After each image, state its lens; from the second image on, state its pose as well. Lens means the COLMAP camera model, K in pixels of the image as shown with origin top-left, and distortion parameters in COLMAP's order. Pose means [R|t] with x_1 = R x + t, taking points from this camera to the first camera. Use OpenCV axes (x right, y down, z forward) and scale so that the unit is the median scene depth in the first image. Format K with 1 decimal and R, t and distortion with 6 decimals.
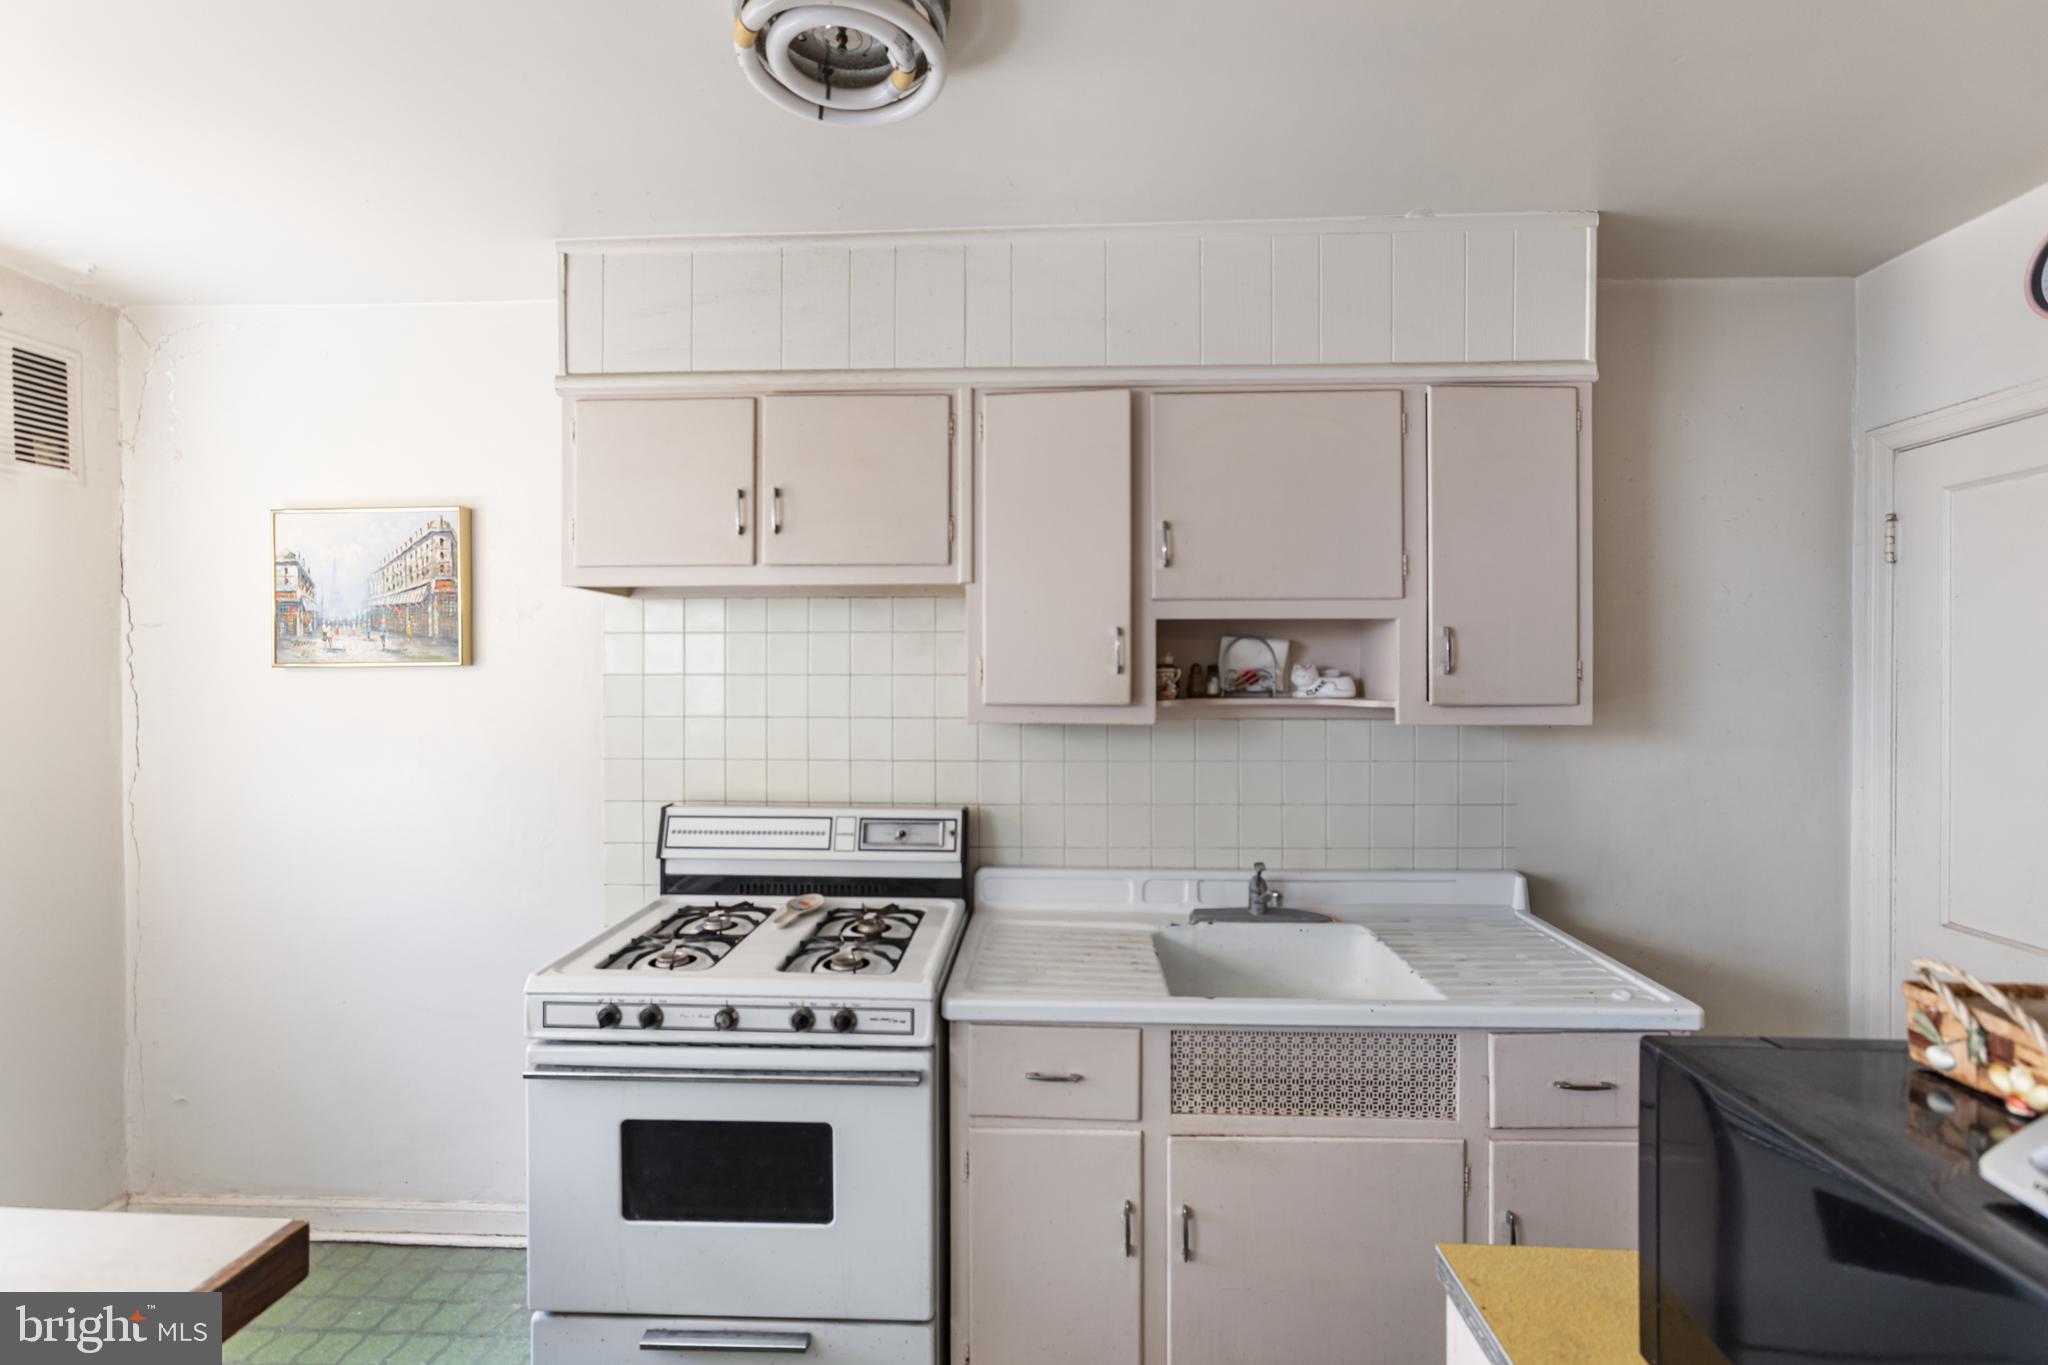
lens RADIAL K [[909.5, 0, 1031.9], [0, 909.5, 673.1], [0, 0, 1]] dist [-0.012729, 0.006295]
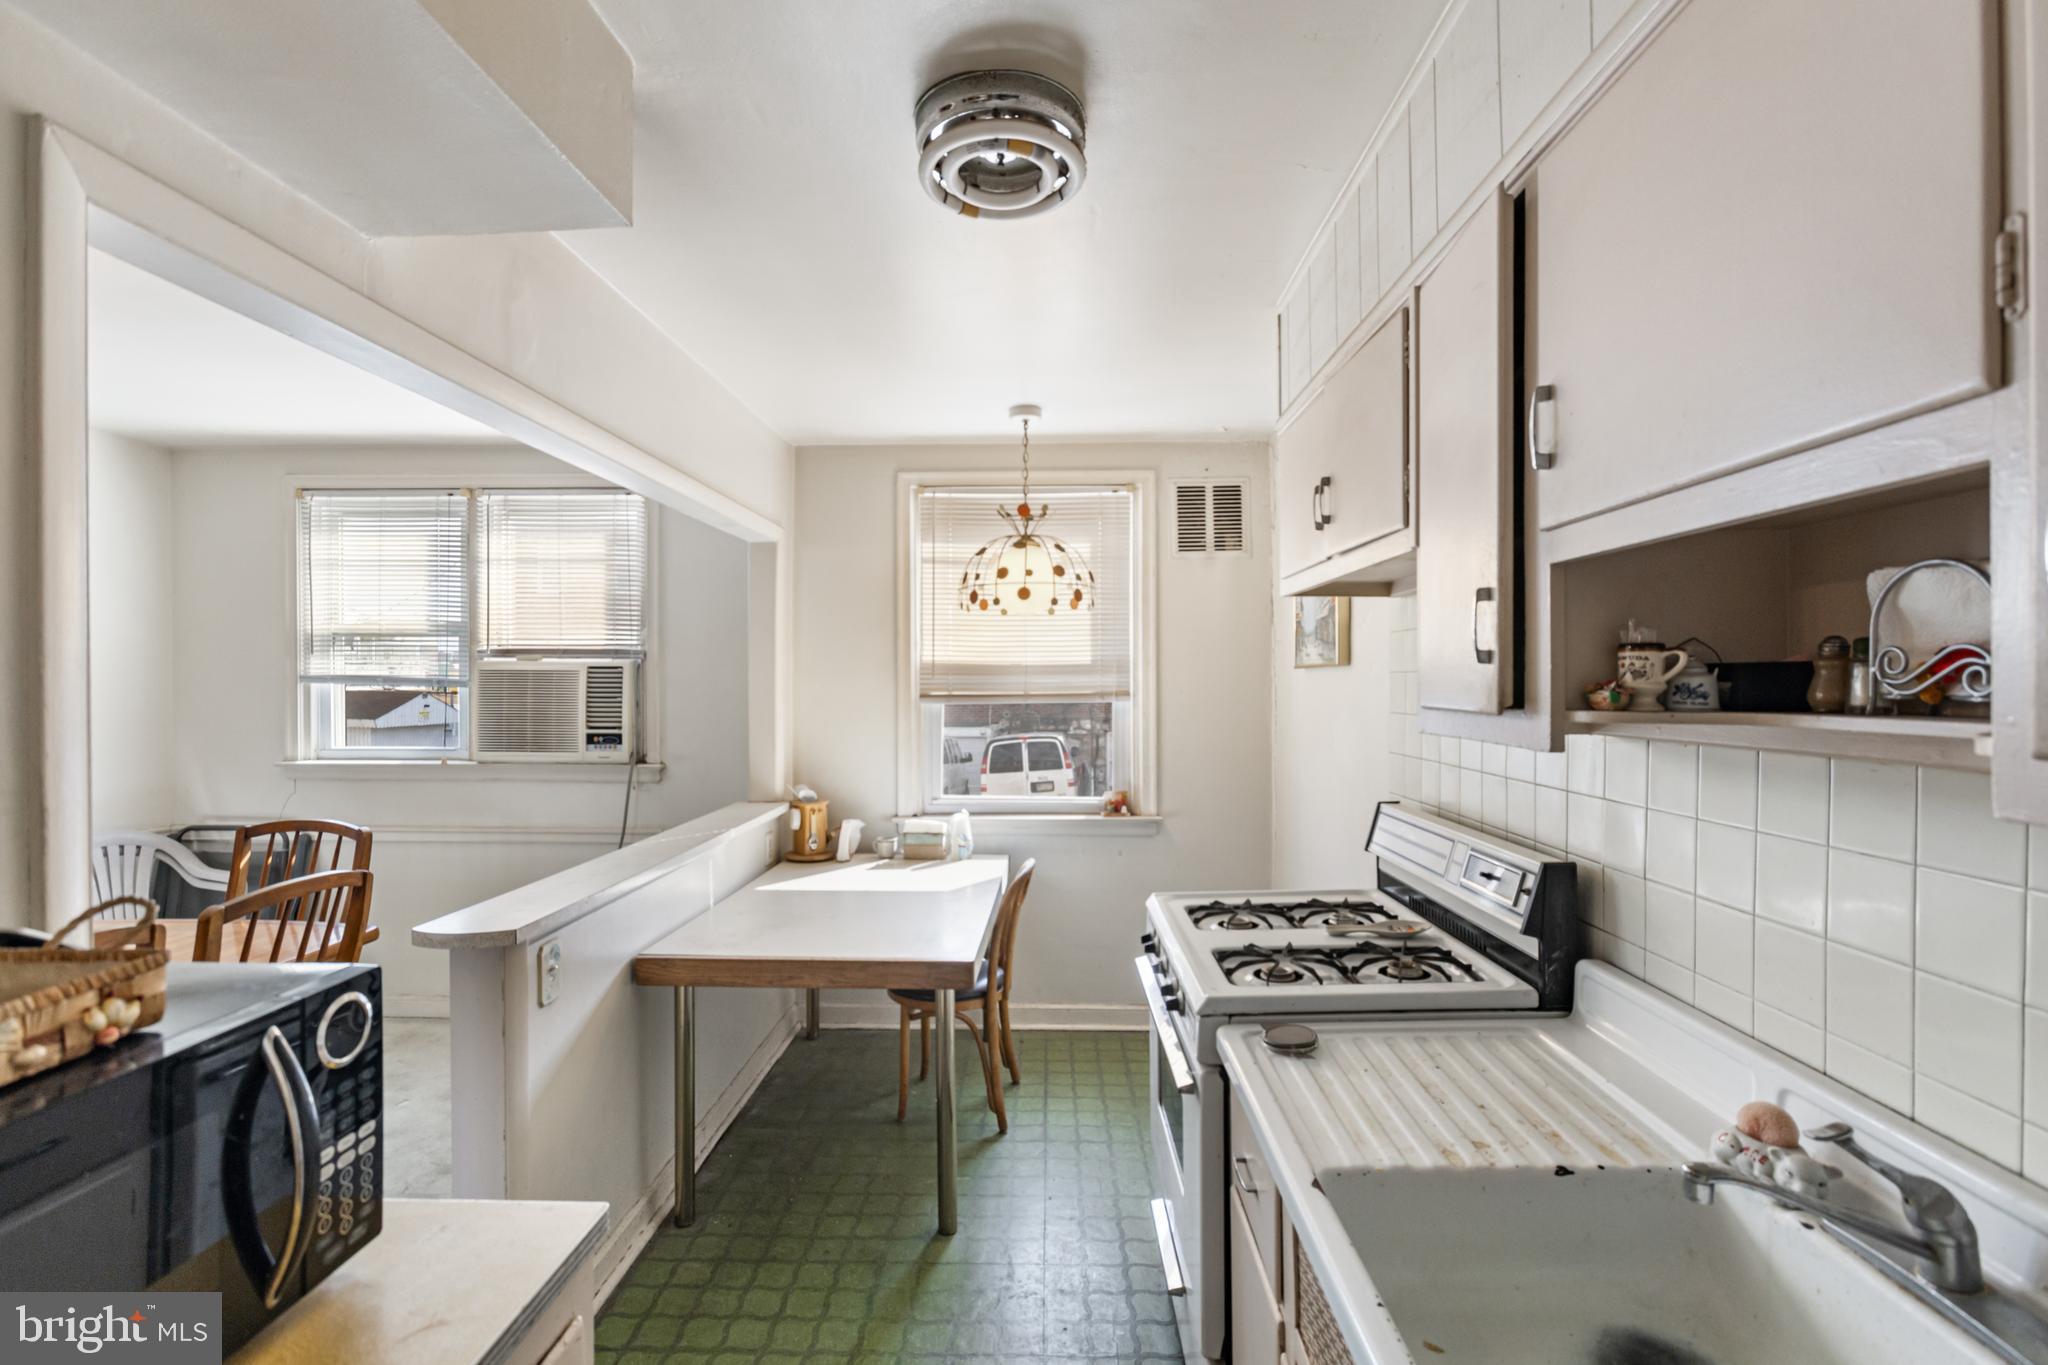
lens RADIAL K [[909.5, 0, 1030.8], [0, 909.5, 685.2], [0, 0, 1]] dist [-0.012729, 0.006295]
pose [[0.026490, 0.005775, -0.999632, 0.582159], [0.002149, 0.999981, 0.005834, 0.009913], [0.999647, -0.002303, 0.026477, 0.575093]]
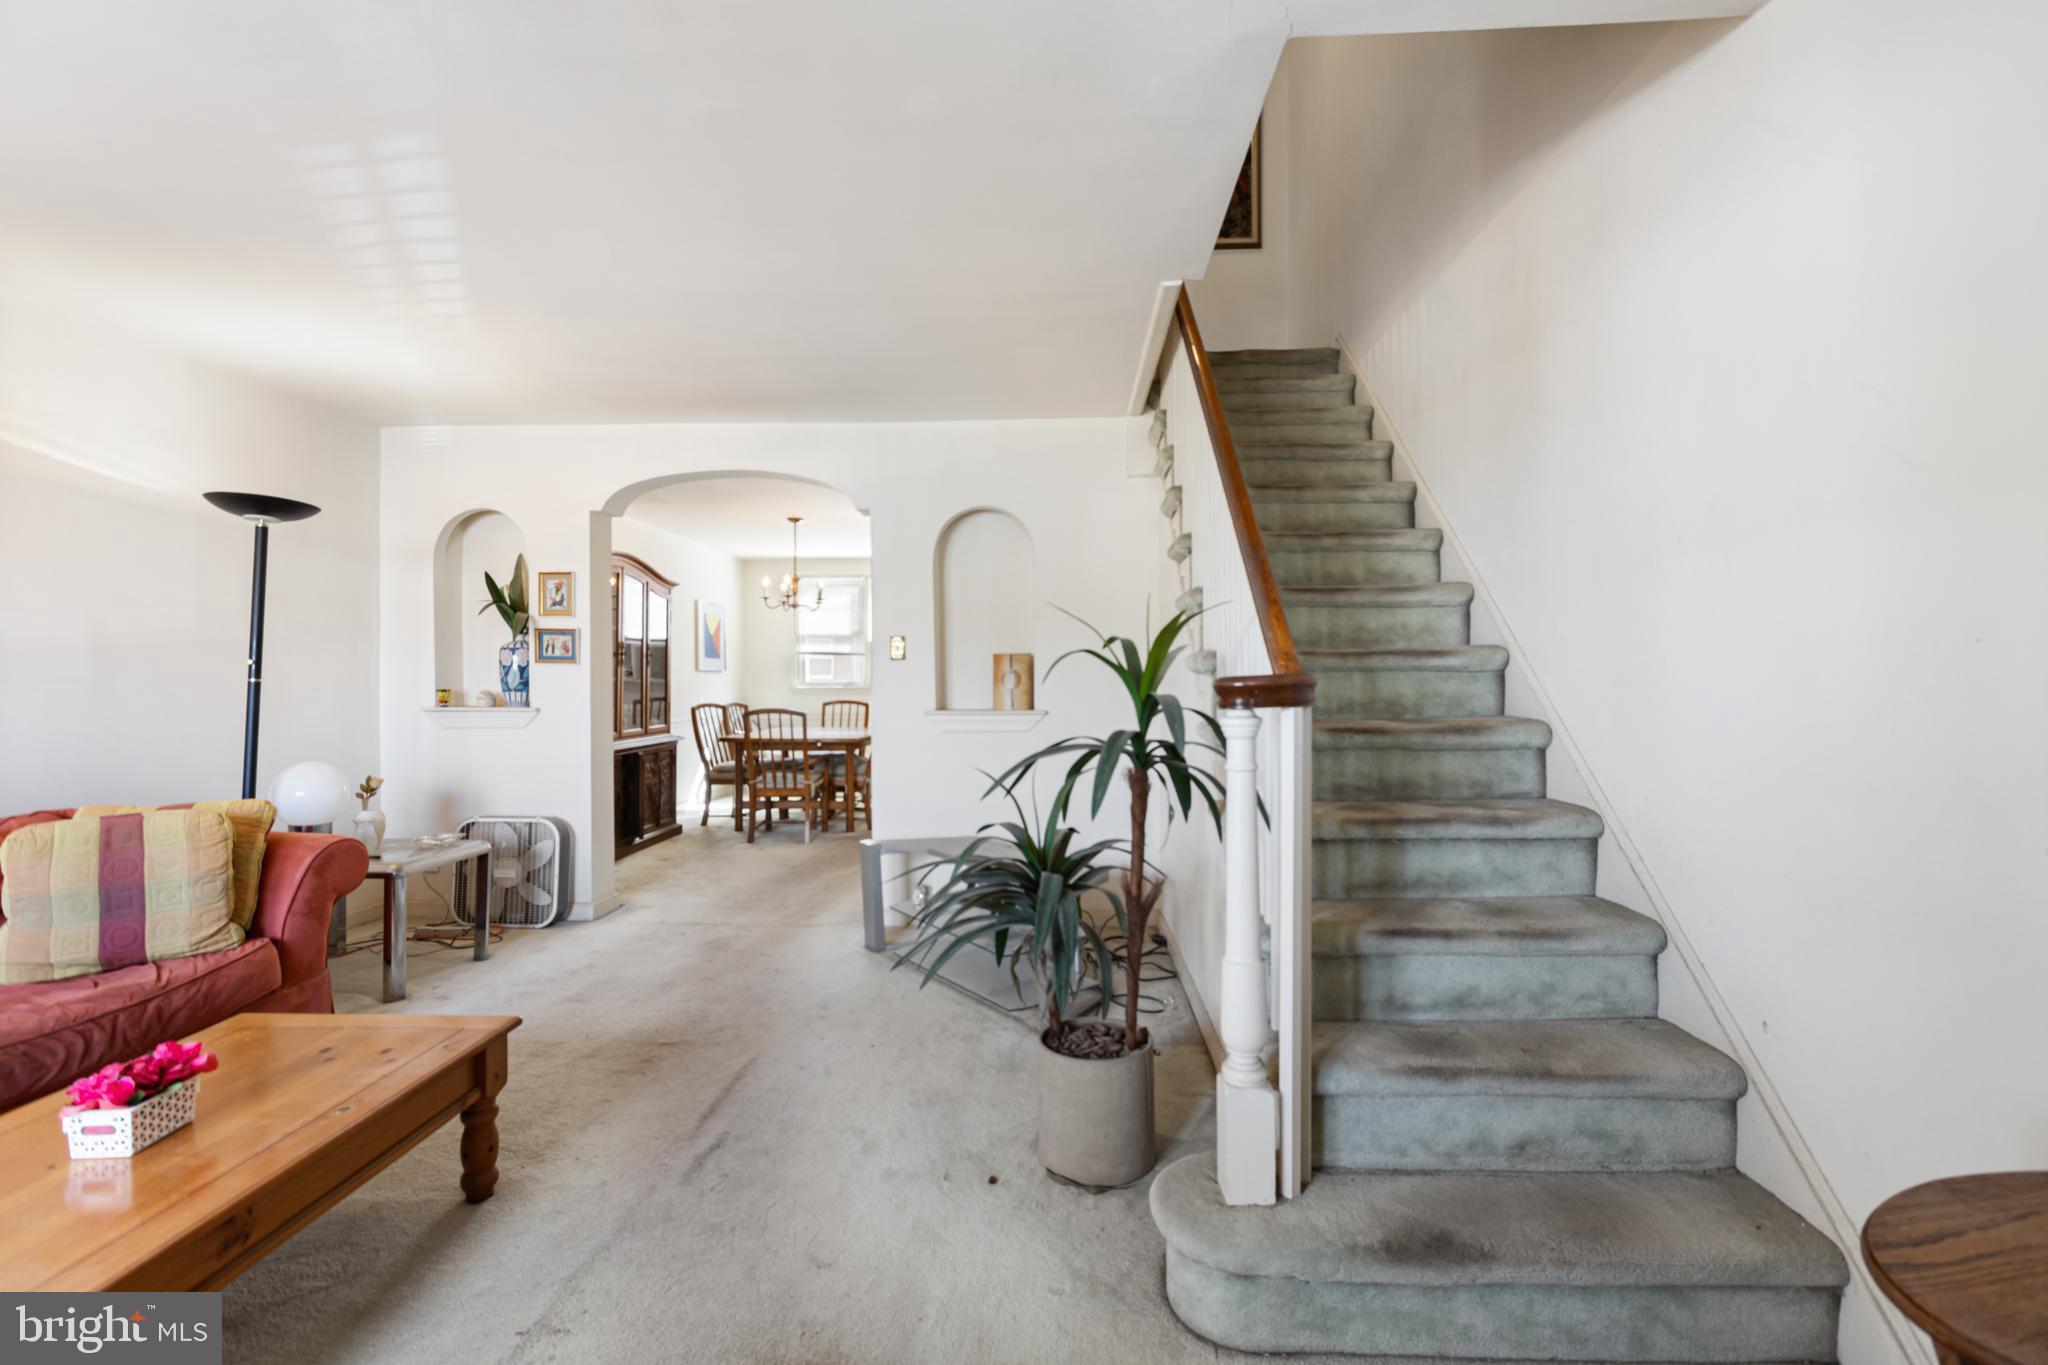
lens RADIAL K [[909.5, 0, 1030.7], [0, 909.5, 685.3], [0, 0, 1]] dist [-0.012729, 0.006295]
pose [[0.006611, 0.010312, -0.999925, 3.111012], [0.003110, 0.999942, 0.010333, 0.115732], [0.999973, -0.003178, 0.006579, 0.295241]]
